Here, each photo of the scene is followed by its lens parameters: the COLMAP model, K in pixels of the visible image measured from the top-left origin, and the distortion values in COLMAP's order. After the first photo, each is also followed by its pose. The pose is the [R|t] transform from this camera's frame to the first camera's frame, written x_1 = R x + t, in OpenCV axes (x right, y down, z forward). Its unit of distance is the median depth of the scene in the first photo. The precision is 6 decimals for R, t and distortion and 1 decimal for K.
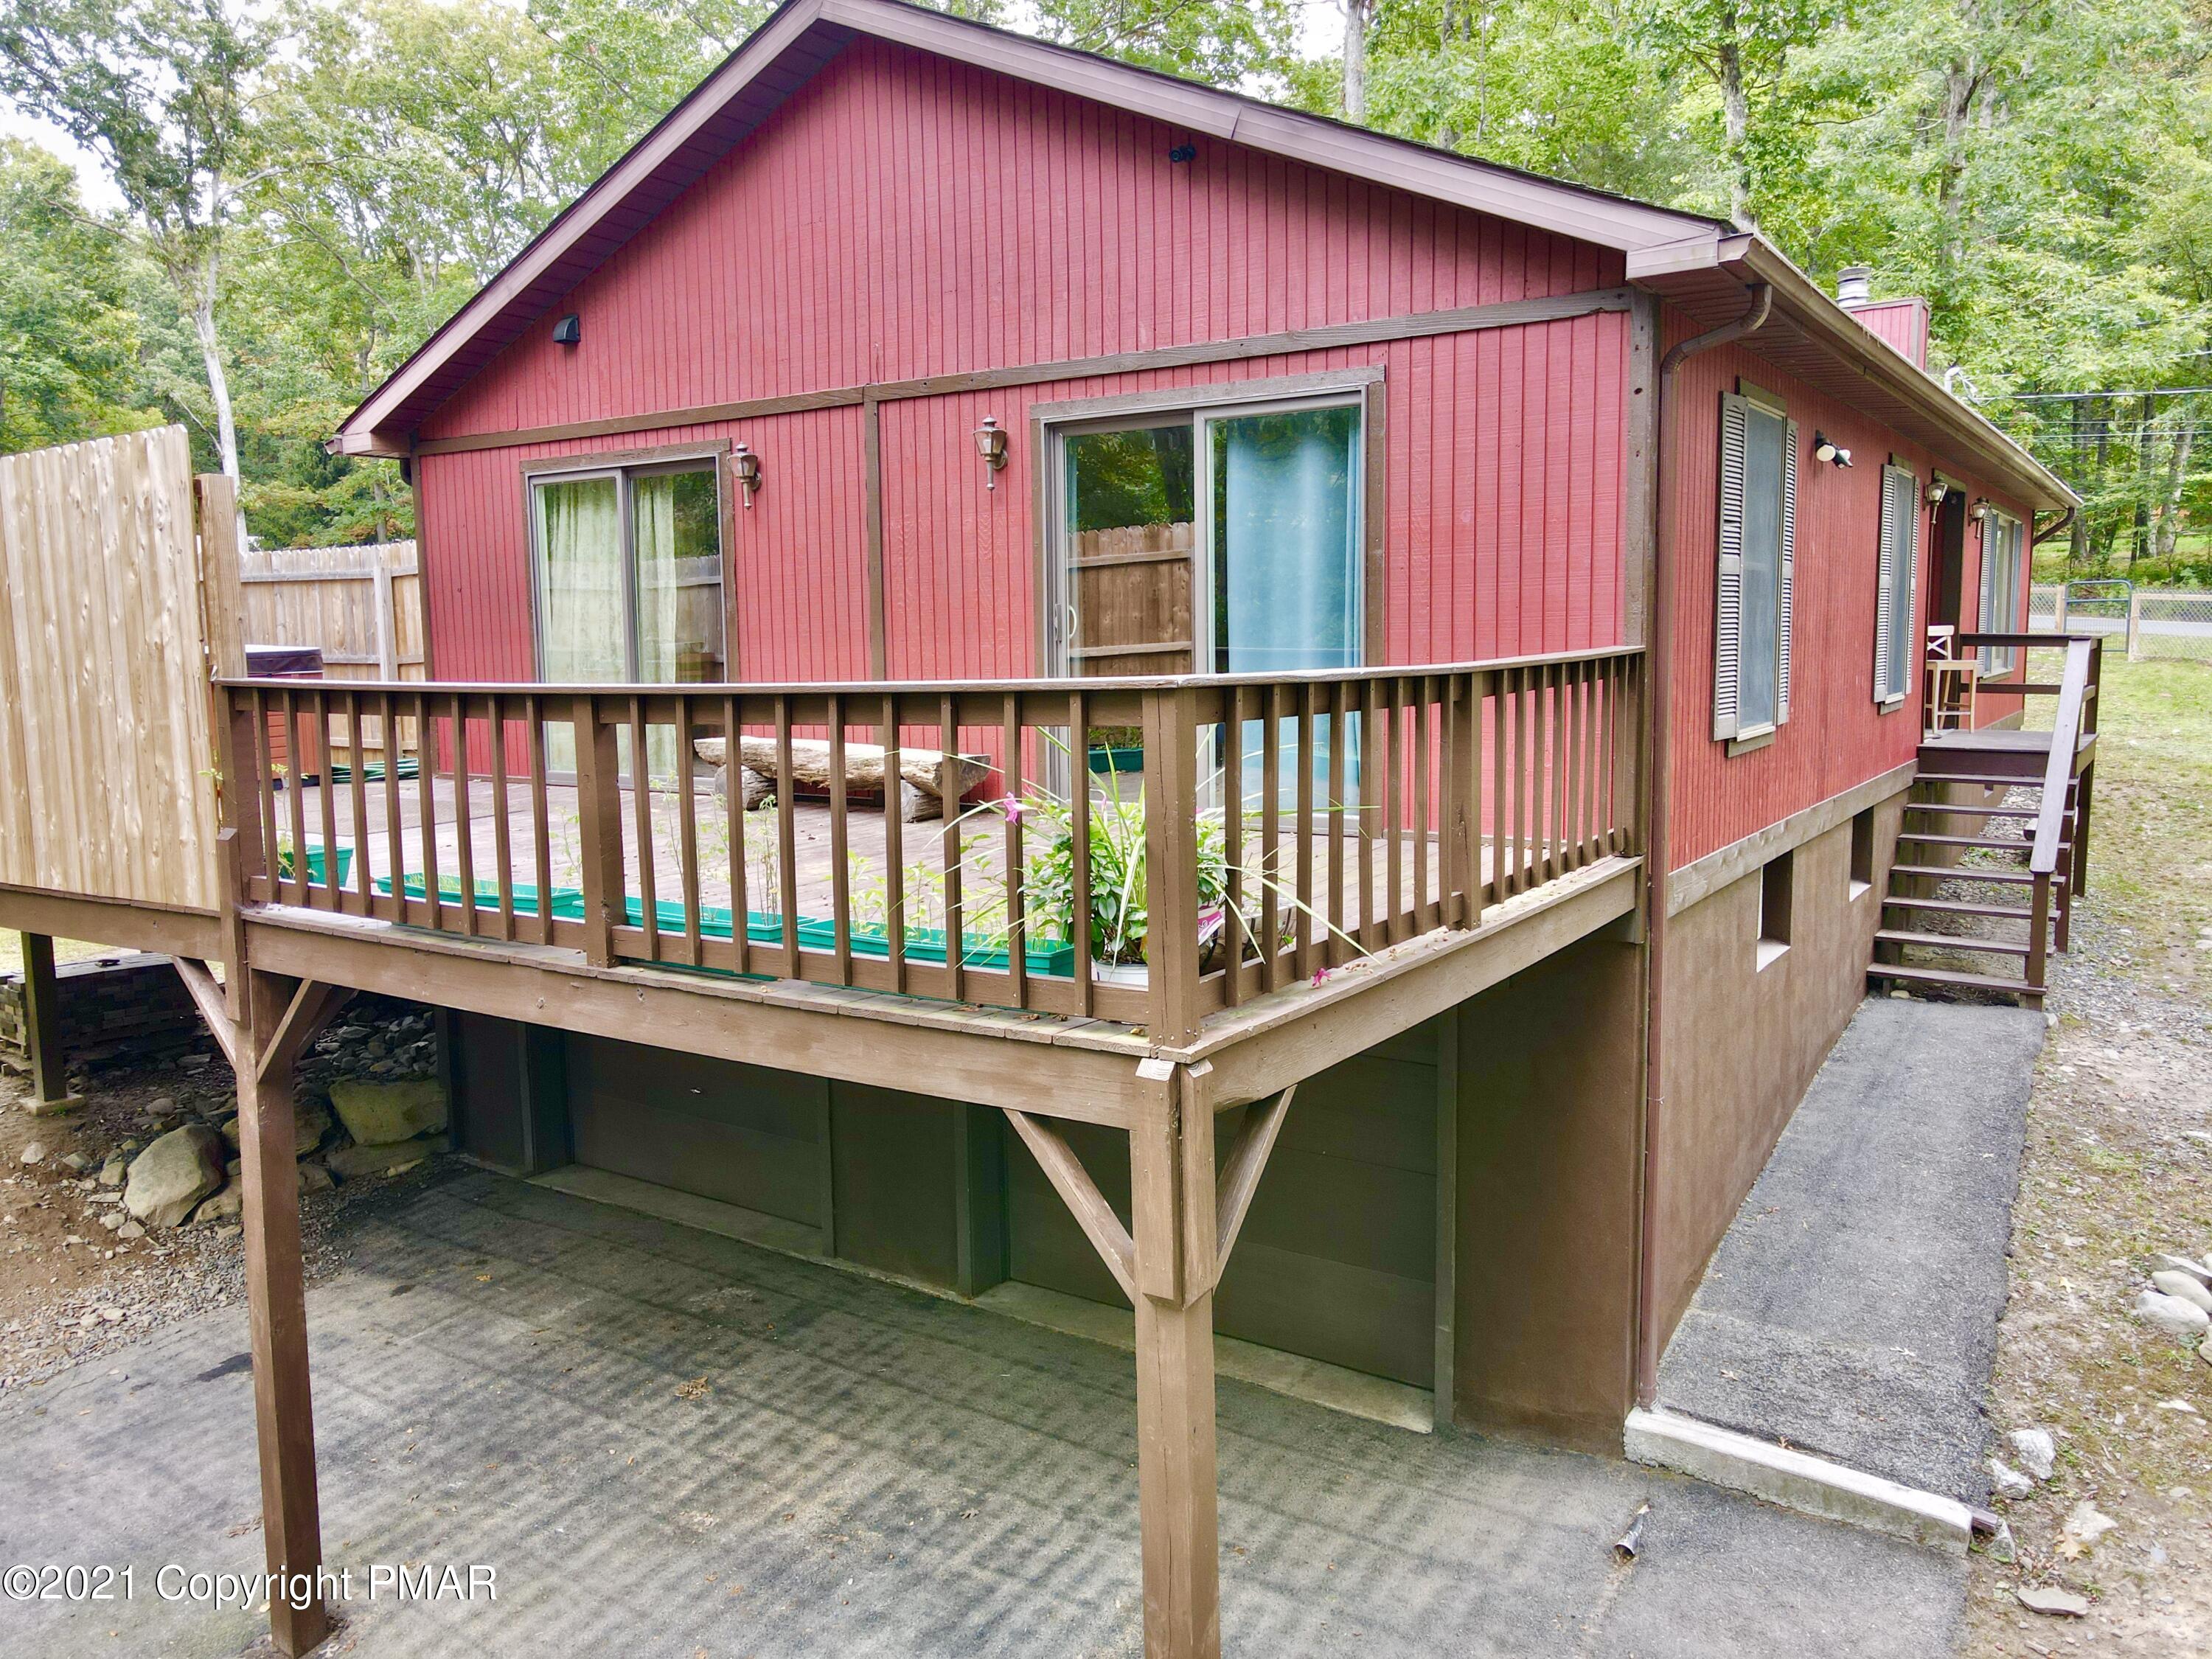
lens RADIAL K [[1623.6, 0, 1110.6], [0, 1623.6, 829.5], [0, 0, 1]] dist [0.004657, 0.002958]
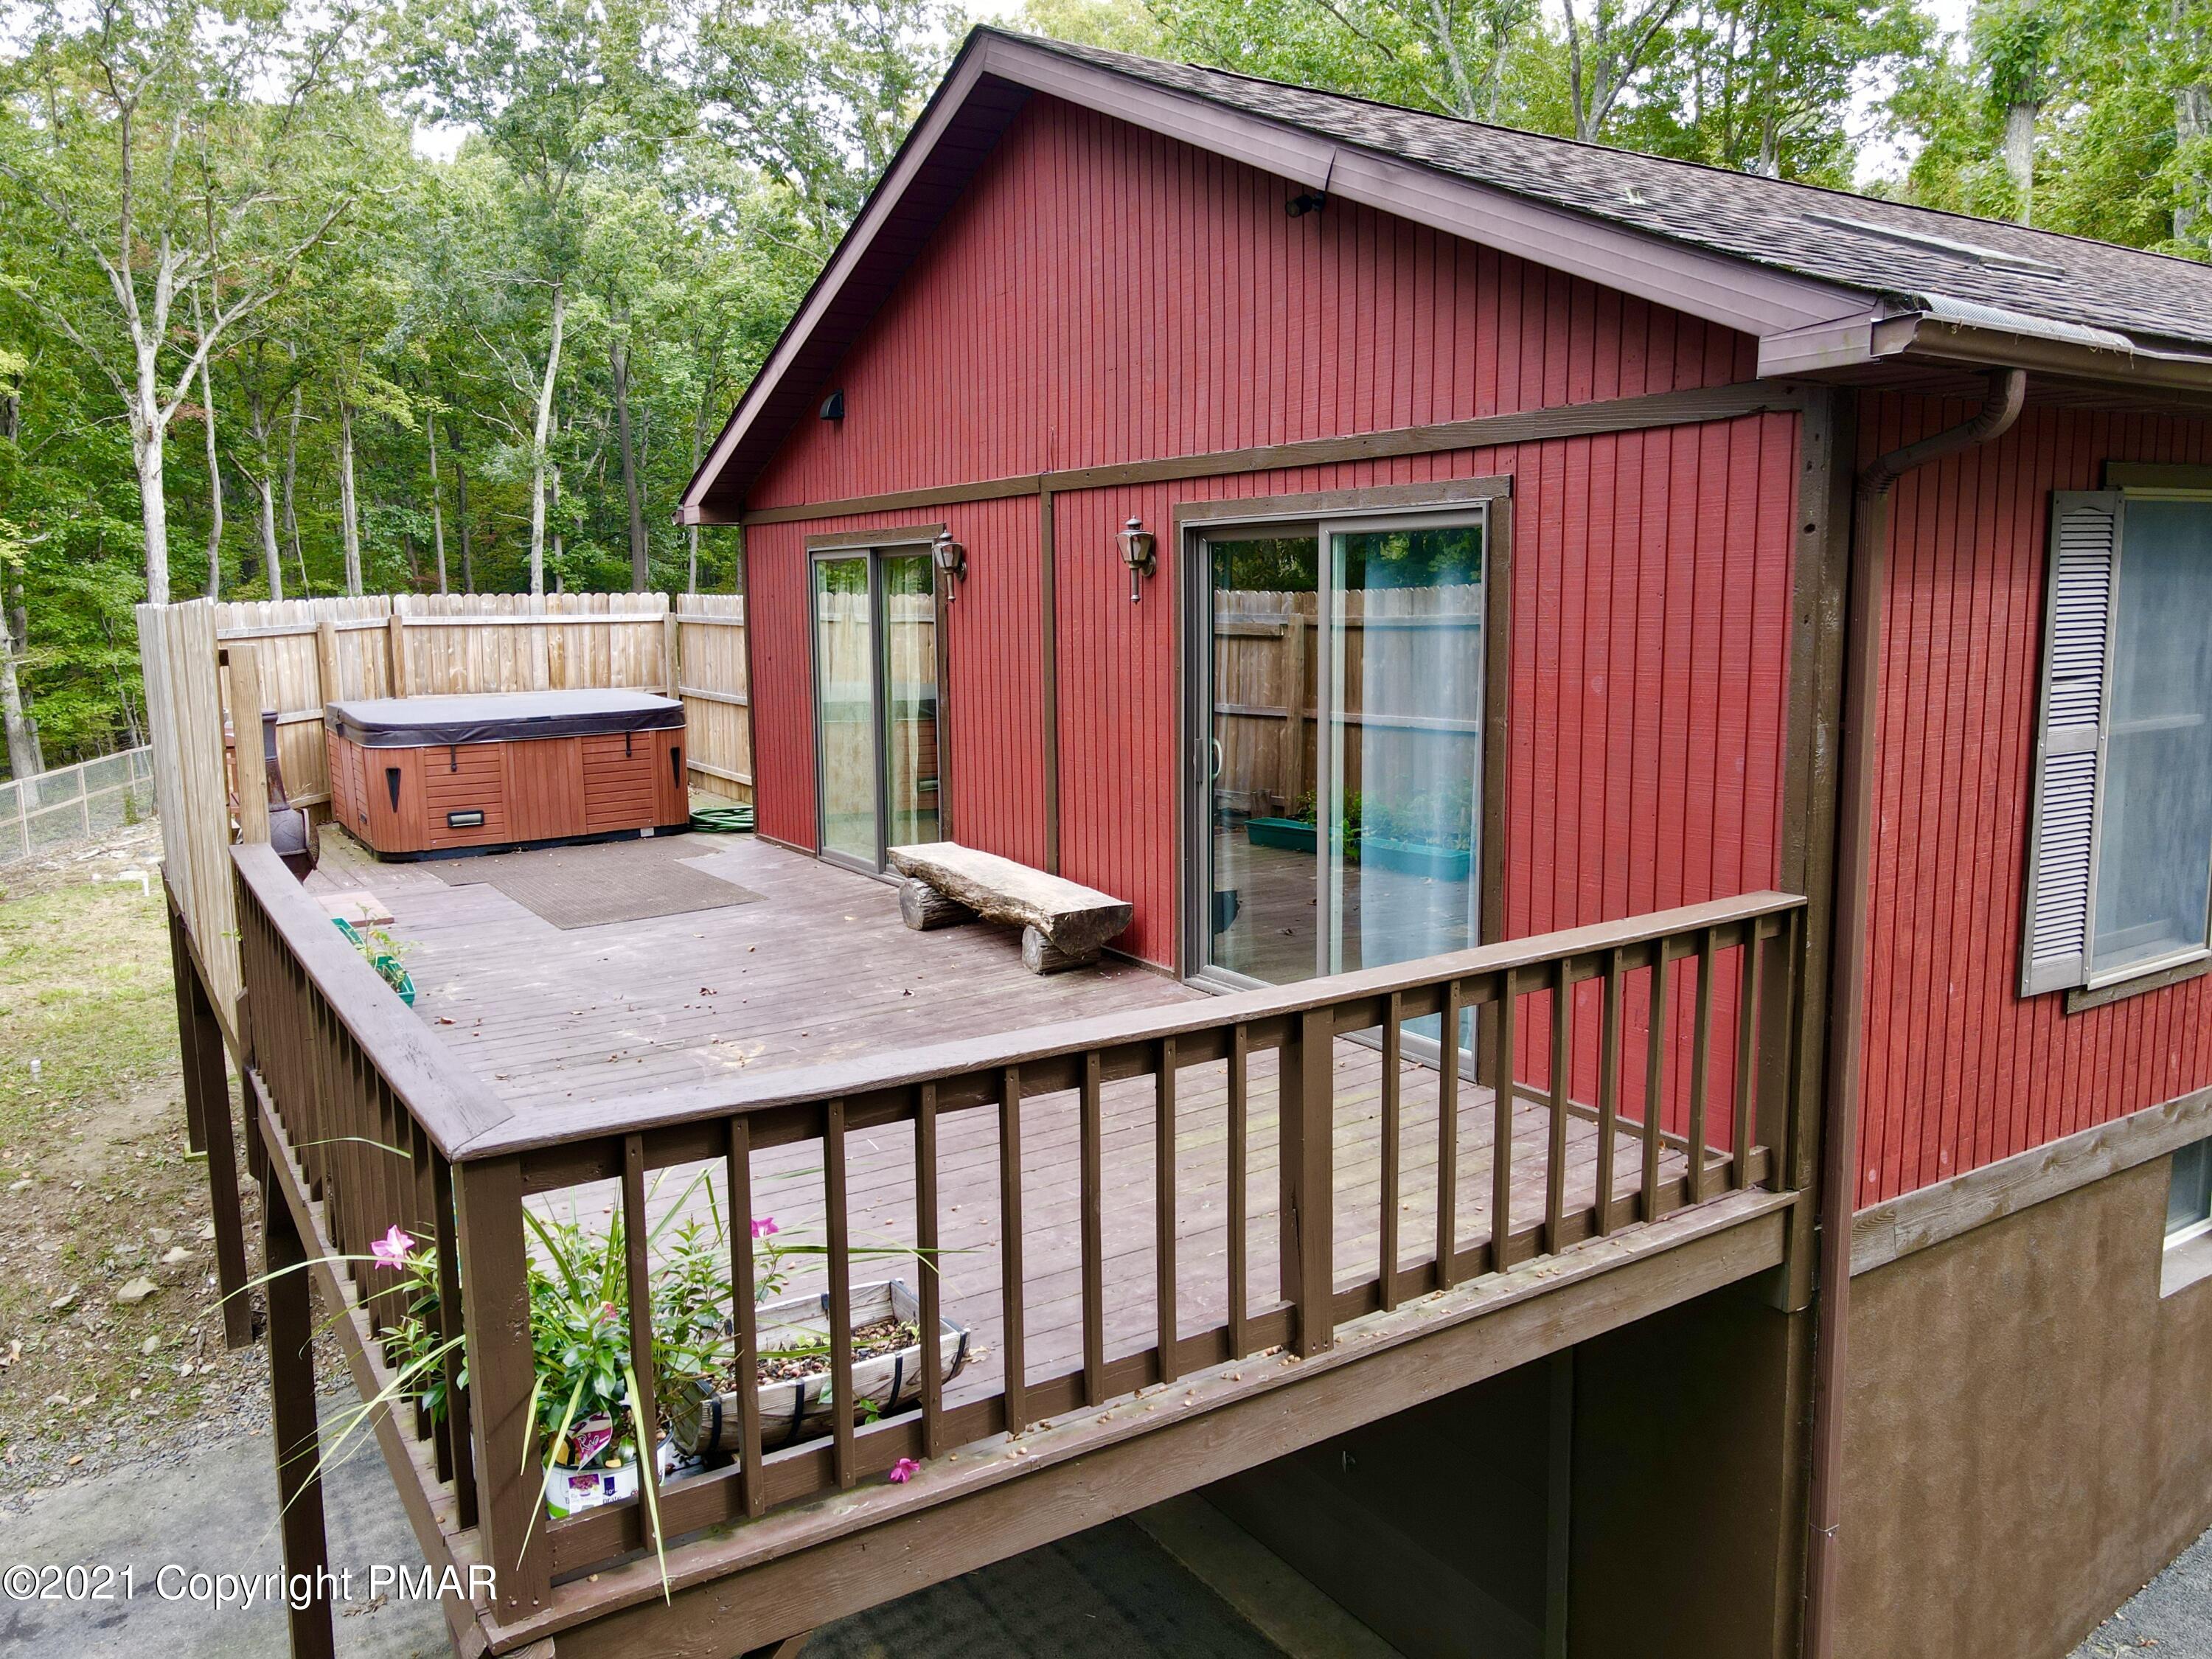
lens RADIAL K [[1623.6, 0, 1103.2], [0, 1623.6, 821.6], [0, 0, 1]] dist [0.004657, 0.002958]
pose [[0.917121, 0.060066, -0.394058, 0.272031], [-0.049332, 0.998085, 0.037323, -0.130453], [0.395545, -0.014790, 0.918327, 0.209875]]
